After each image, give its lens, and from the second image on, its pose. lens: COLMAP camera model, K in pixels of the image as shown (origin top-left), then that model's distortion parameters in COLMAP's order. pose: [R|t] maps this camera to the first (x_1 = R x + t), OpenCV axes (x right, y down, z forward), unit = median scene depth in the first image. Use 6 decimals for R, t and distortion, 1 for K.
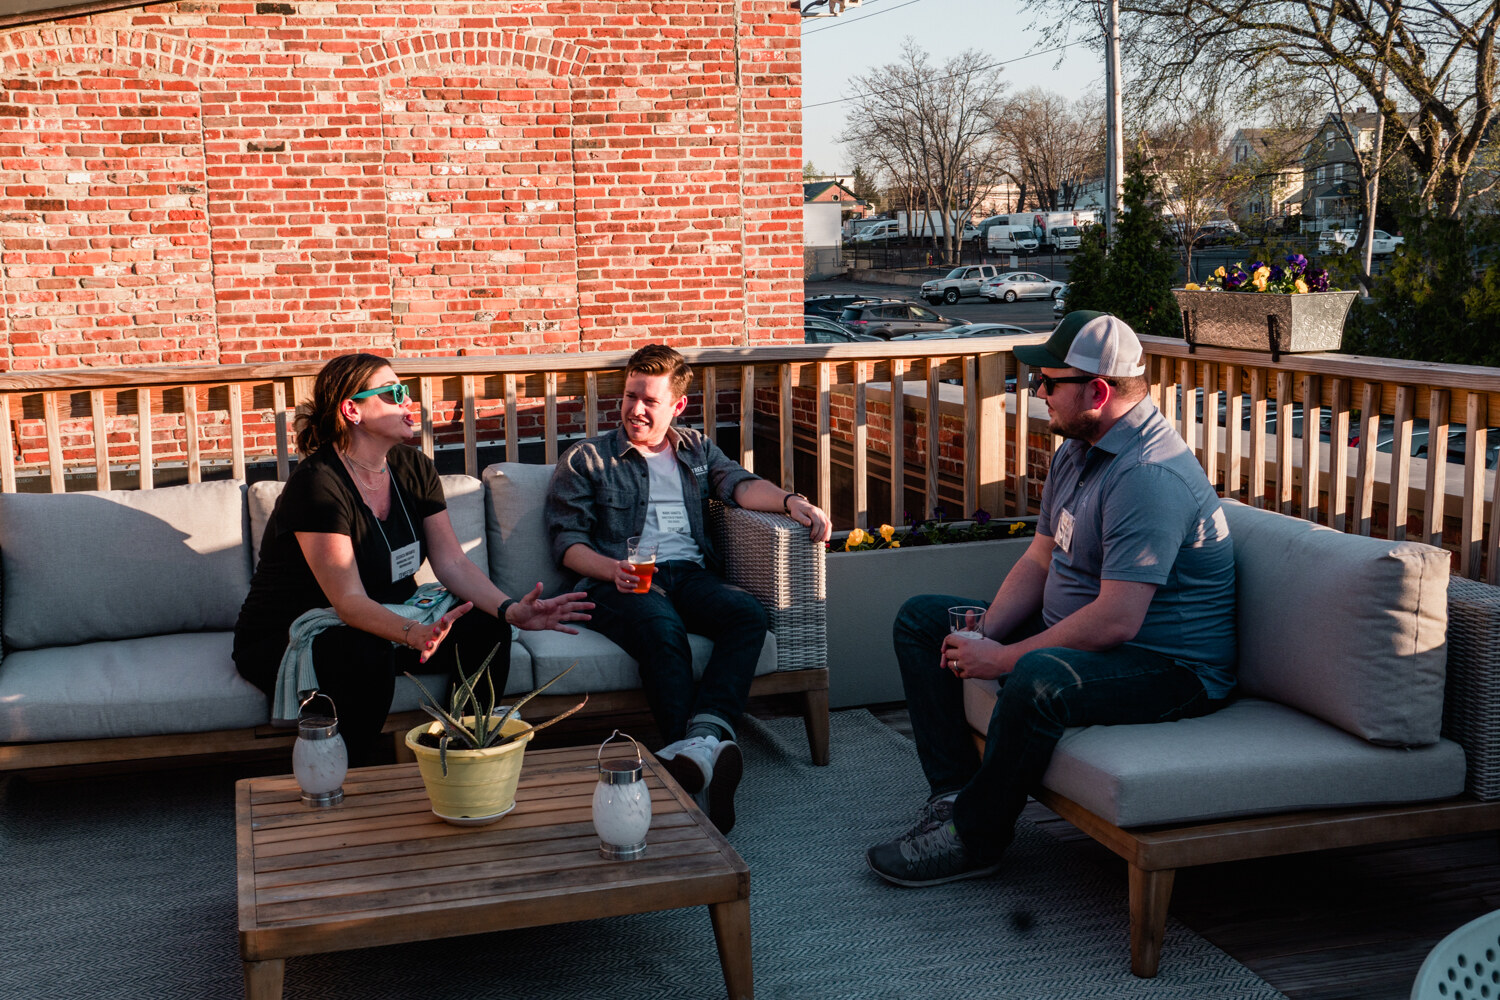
lens RADIAL K [[1755.0, 0, 709.3], [0, 1755.0, 497.7], [0, 0, 1]] dist [0.004513, 0.085163]
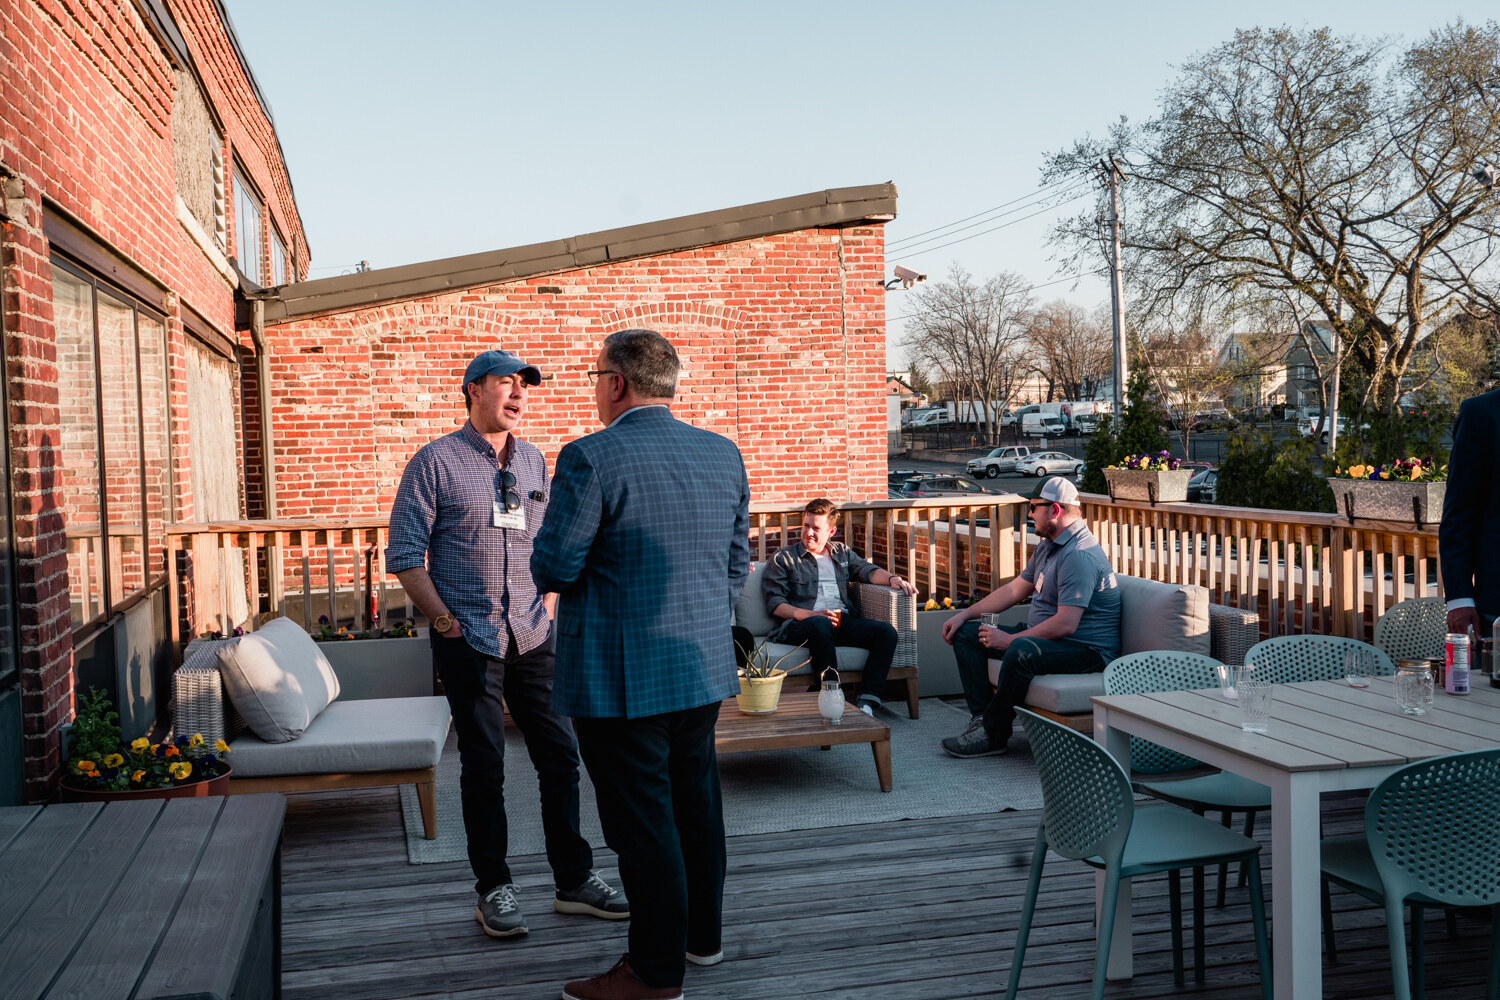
lens RADIAL K [[1498.6, 0, 750.0], [0, 1498.6, 500.0], [0, 0, 1]] dist [-0.007077, 0.150248]
pose [[0.999692, -0.000225, -0.024824, -0.033990], [-0.002142, 0.995448, -0.095282, 0.033291], [0.024733, 0.095306, 0.995141, -0.293048]]
